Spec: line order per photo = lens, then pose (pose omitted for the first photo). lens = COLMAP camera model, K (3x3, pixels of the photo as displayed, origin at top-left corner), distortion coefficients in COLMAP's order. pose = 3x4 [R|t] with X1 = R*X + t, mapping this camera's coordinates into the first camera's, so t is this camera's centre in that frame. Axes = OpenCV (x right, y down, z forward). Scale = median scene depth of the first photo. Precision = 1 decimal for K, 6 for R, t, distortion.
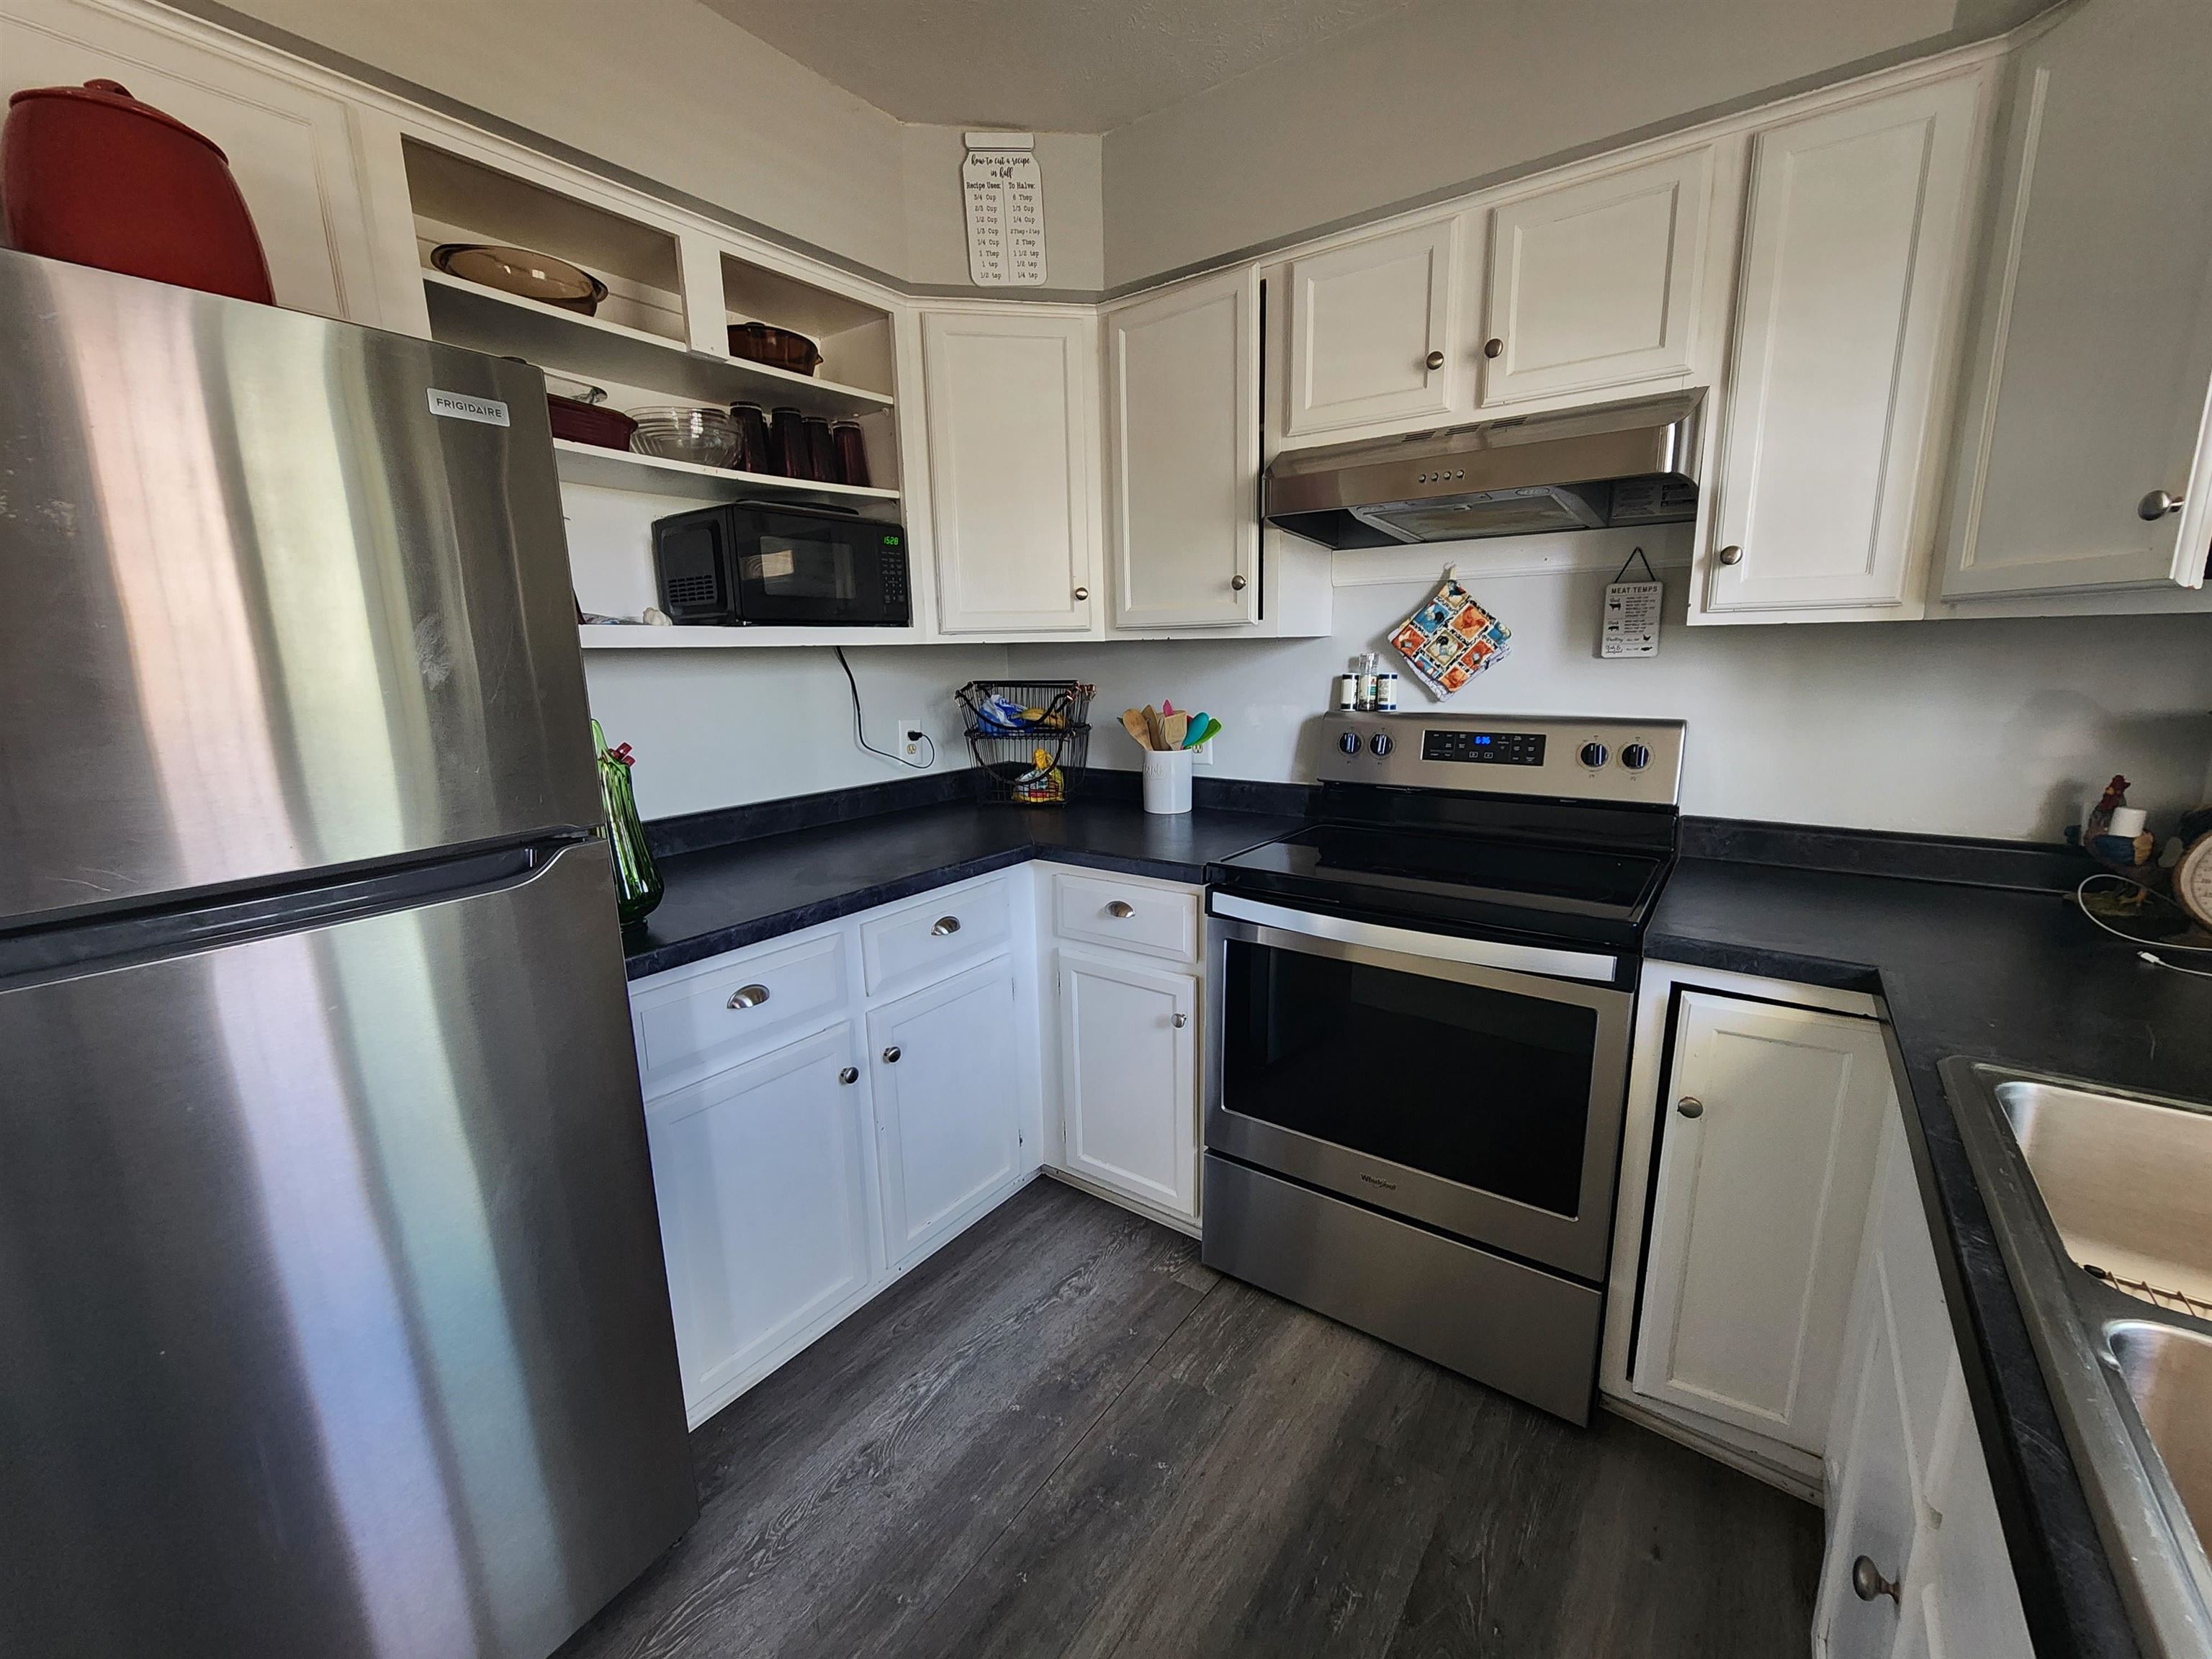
lens RADIAL K [[913.3, 0, 1108.6], [0, 913.3, 831.9], [0, 0, 1]] dist [-0.001961, 0.000154]
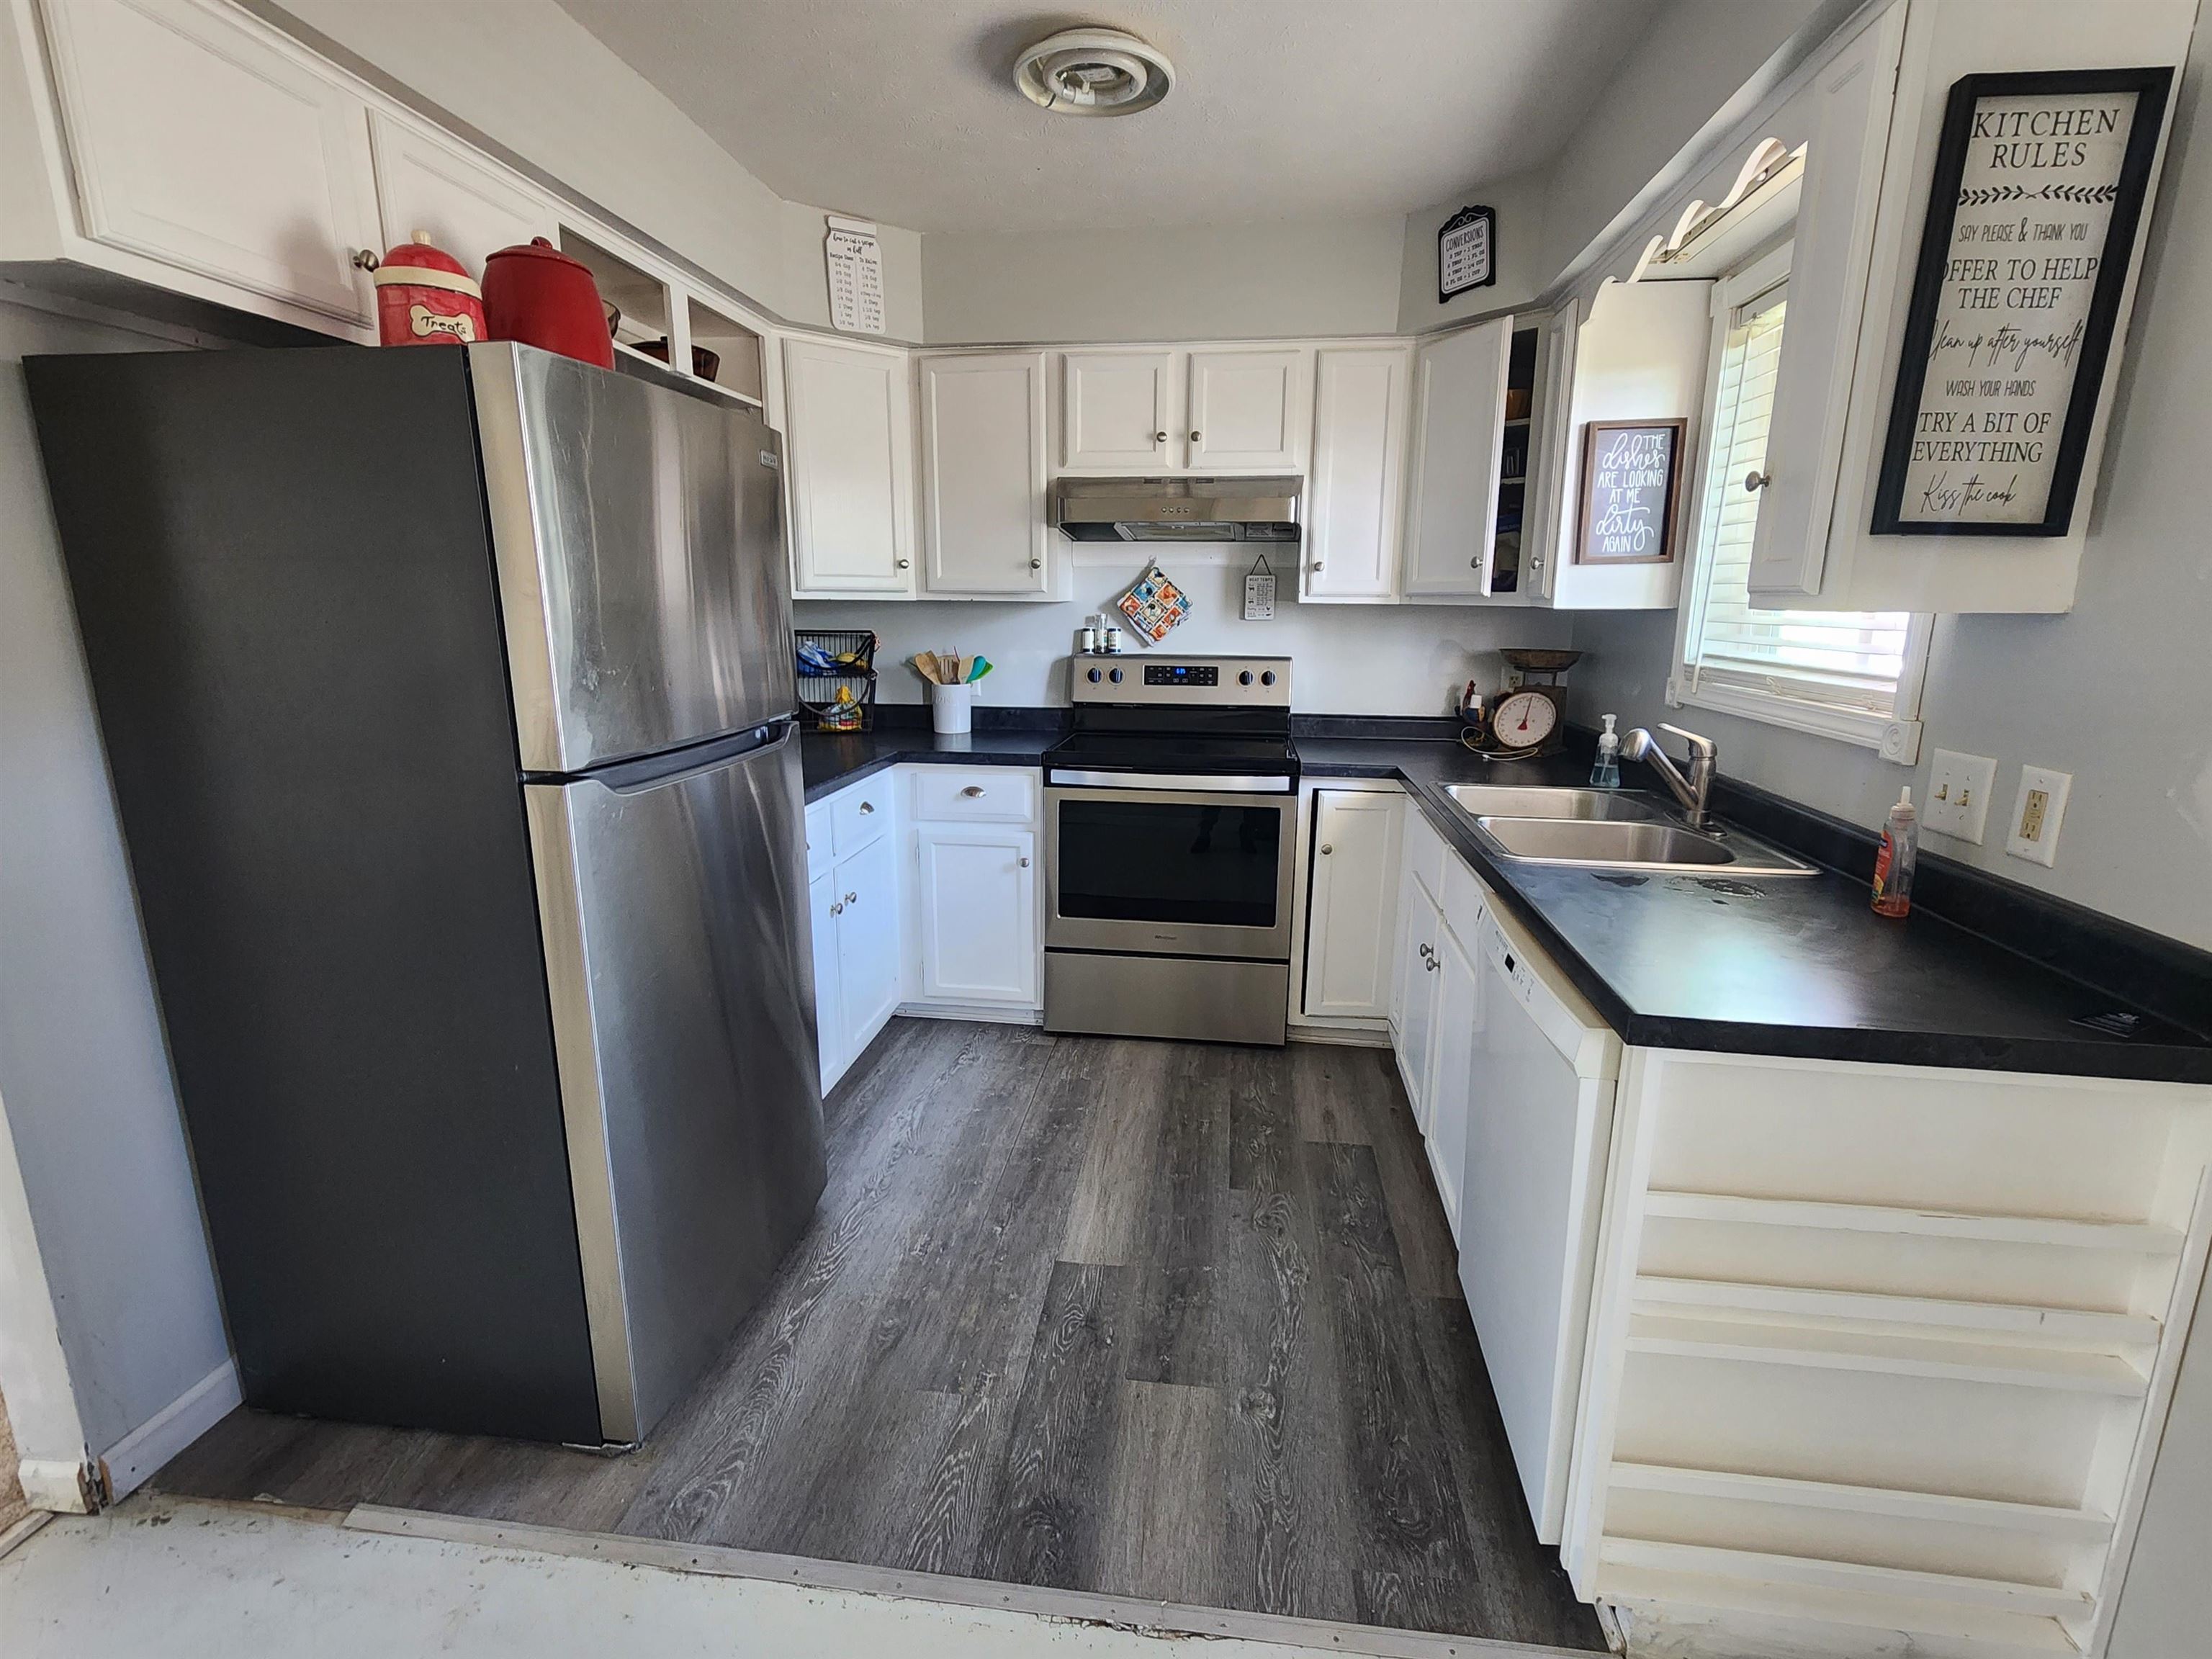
lens RADIAL K [[1040.9, 0, 1106.7], [0, 1040.9, 834.8], [0, 0, 1]] dist [-0.000962, 0.002172]
pose [[0.877726, -0.079277, 0.472559, -0.586740], [0.070778, 0.996850, 0.035772, 0.109824], [-0.473907, 0.002049, 0.880573, -0.528183]]
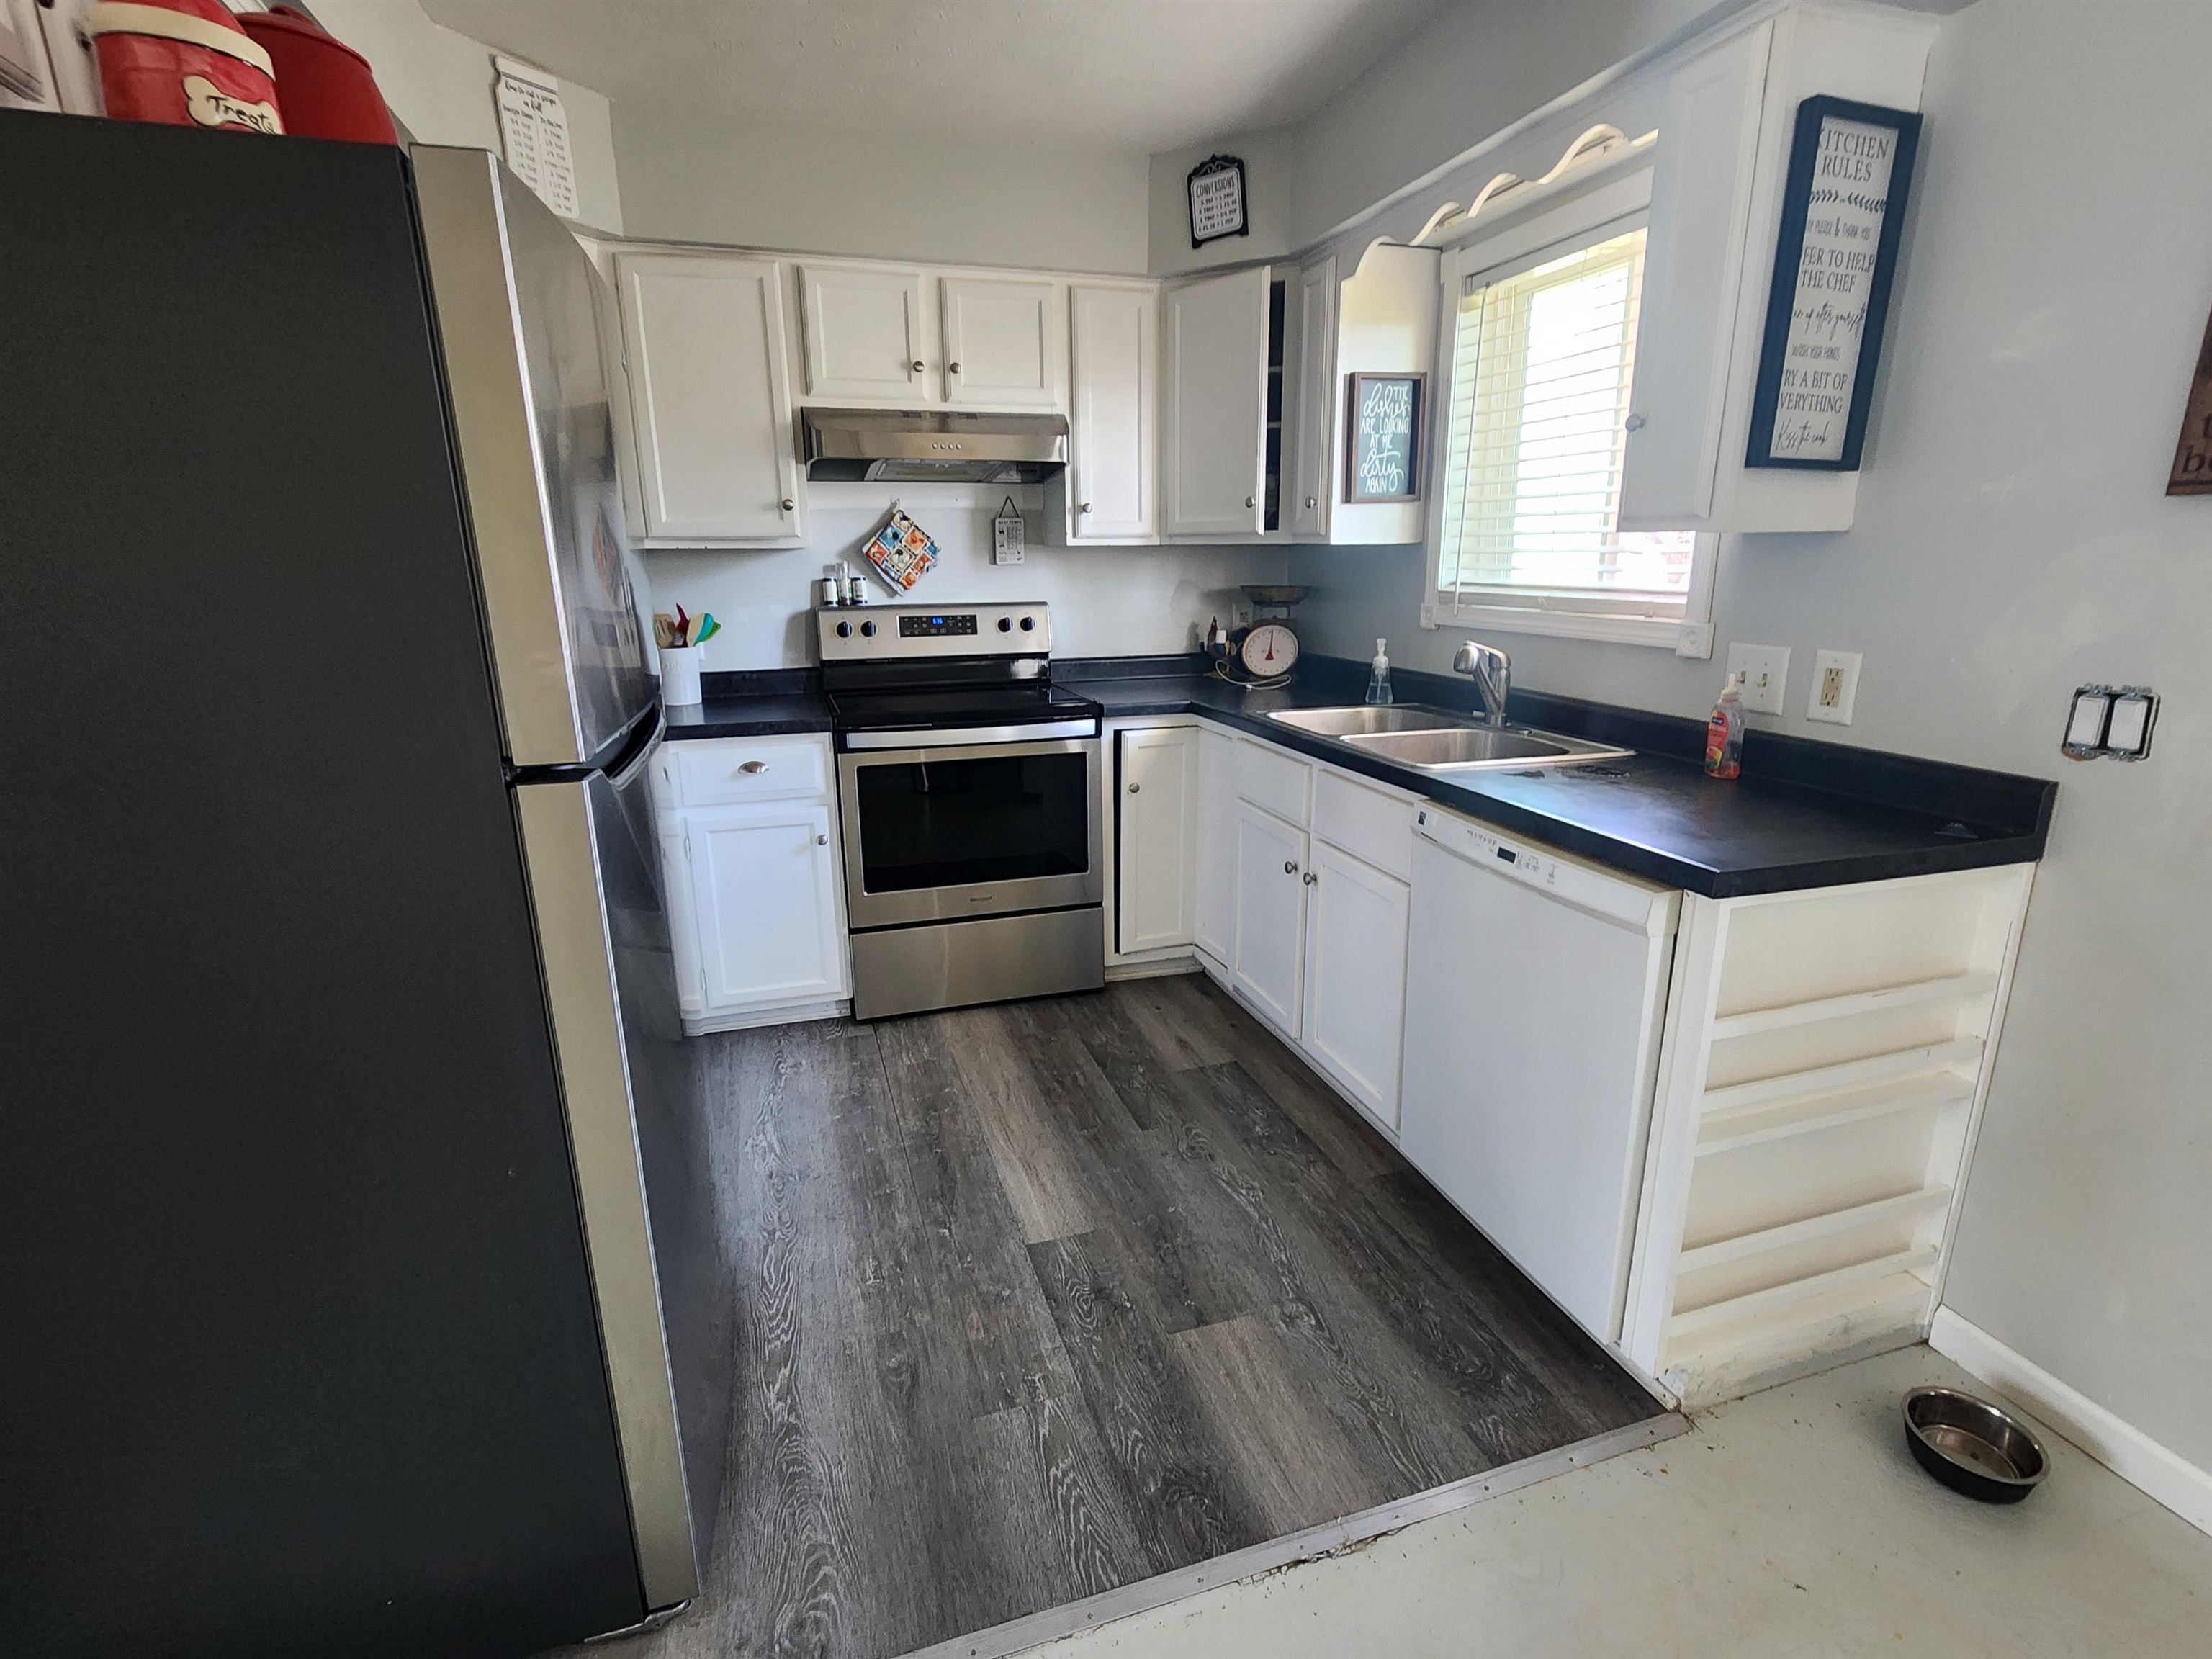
lens RADIAL K [[1047.6, 0, 1106.0], [0, 1047.6, 829.5], [0, 0, 1]] dist [0.002479, 0.000441]
pose [[0.595825, -0.189563, 0.780422, -0.846927], [0.158000, 0.980421, 0.117515, 0.077471], [-0.787419, 0.053288, 0.614111, -0.250009]]
